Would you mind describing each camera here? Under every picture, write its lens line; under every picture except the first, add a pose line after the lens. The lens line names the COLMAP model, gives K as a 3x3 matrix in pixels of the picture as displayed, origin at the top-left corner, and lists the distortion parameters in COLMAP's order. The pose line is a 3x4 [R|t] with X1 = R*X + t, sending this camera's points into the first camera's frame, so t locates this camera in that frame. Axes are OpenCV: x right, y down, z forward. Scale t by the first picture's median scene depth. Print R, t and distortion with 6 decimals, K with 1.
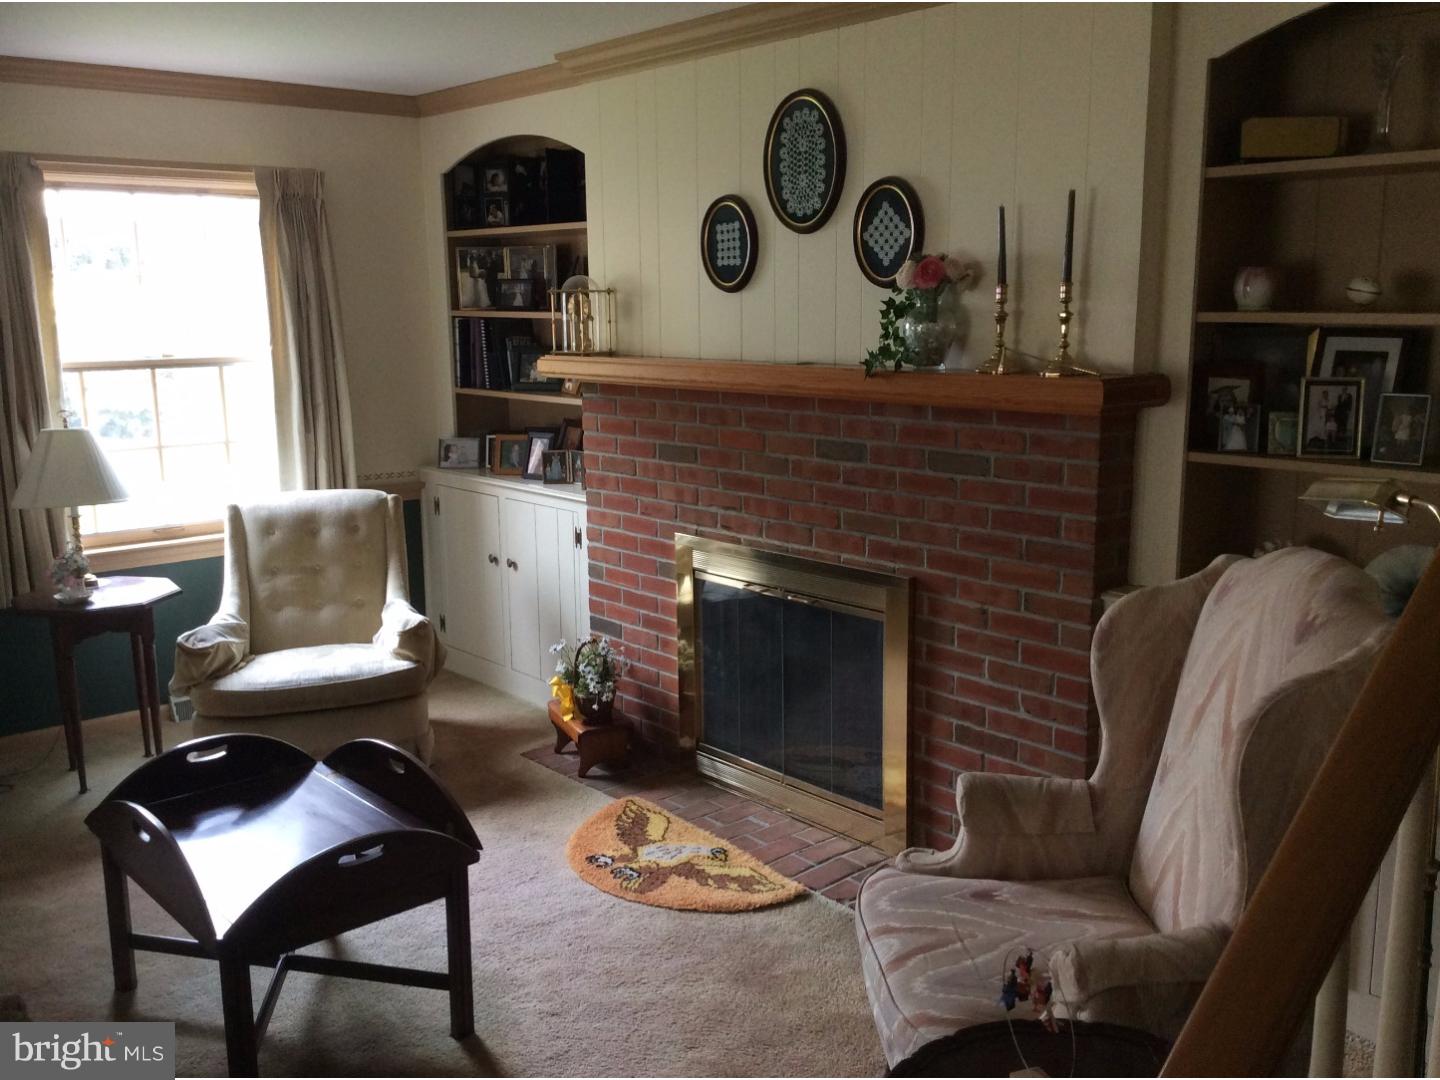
lens RADIAL K [[1312.7, 0, 721.1], [0, 1312.7, 544.1], [0, 0, 1]] dist [0.046006, 0.000000]
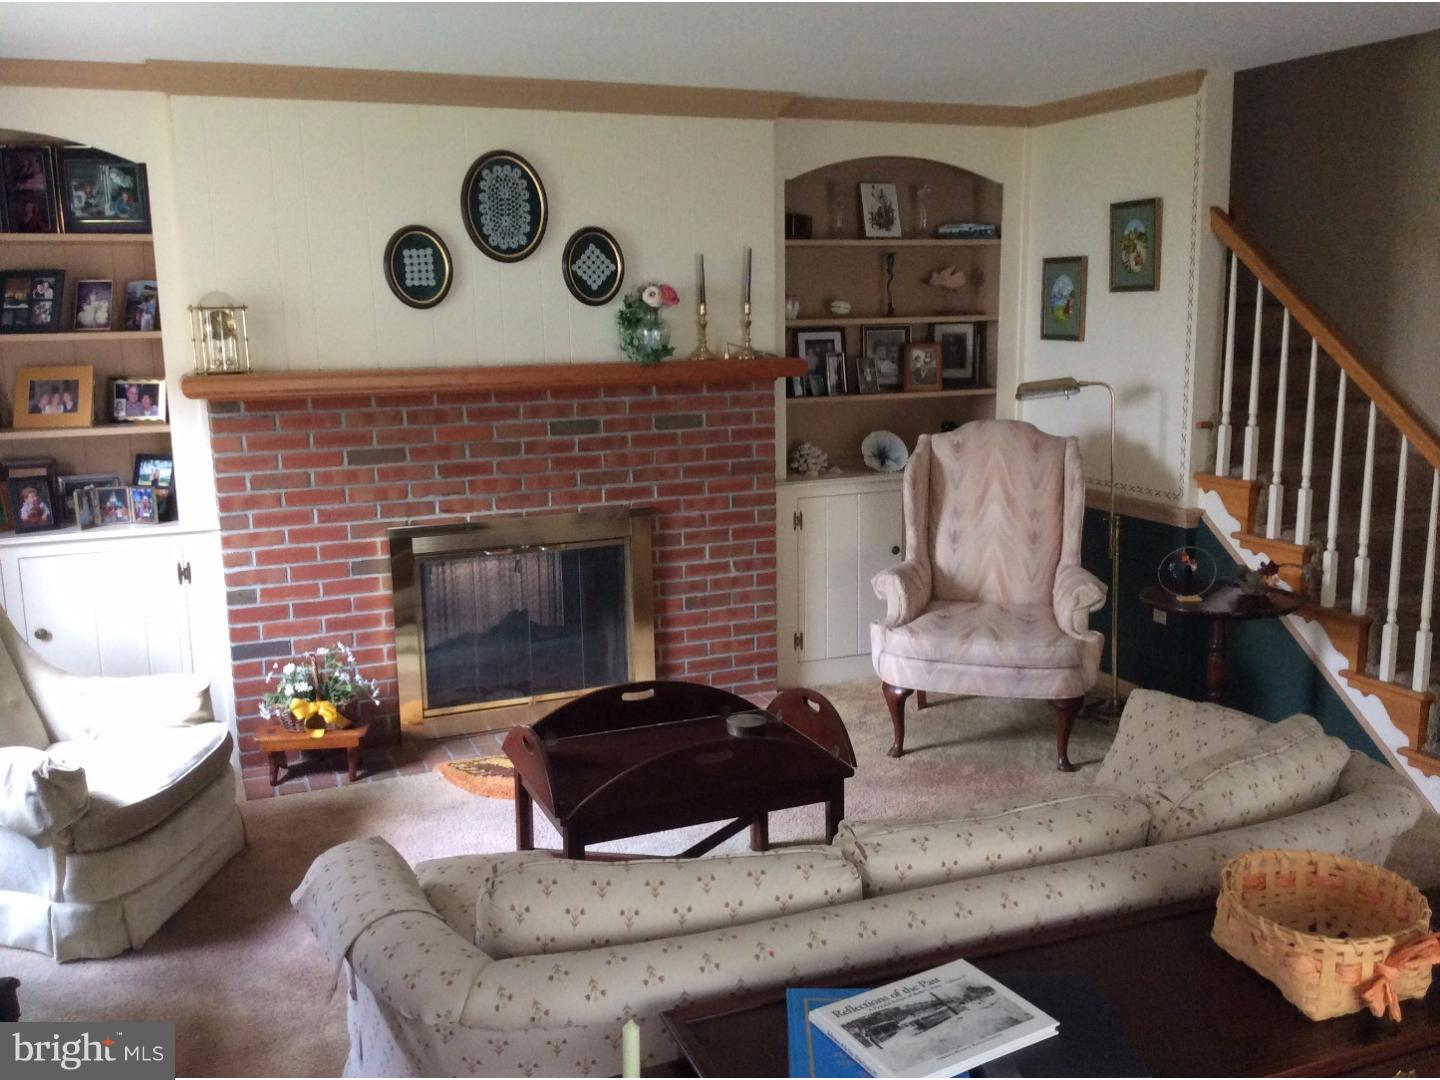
lens RADIAL K [[1312.7, 0, 722.4], [0, 1312.7, 537.7], [0, 0, 1]] dist [0.046006, 0.000000]
pose [[0.306219, -0.160614, 0.938314, -1.131130], [0.185547, 0.976830, 0.106654, -0.075956], [-0.933703, 0.141442, 0.328926, 0.437679]]
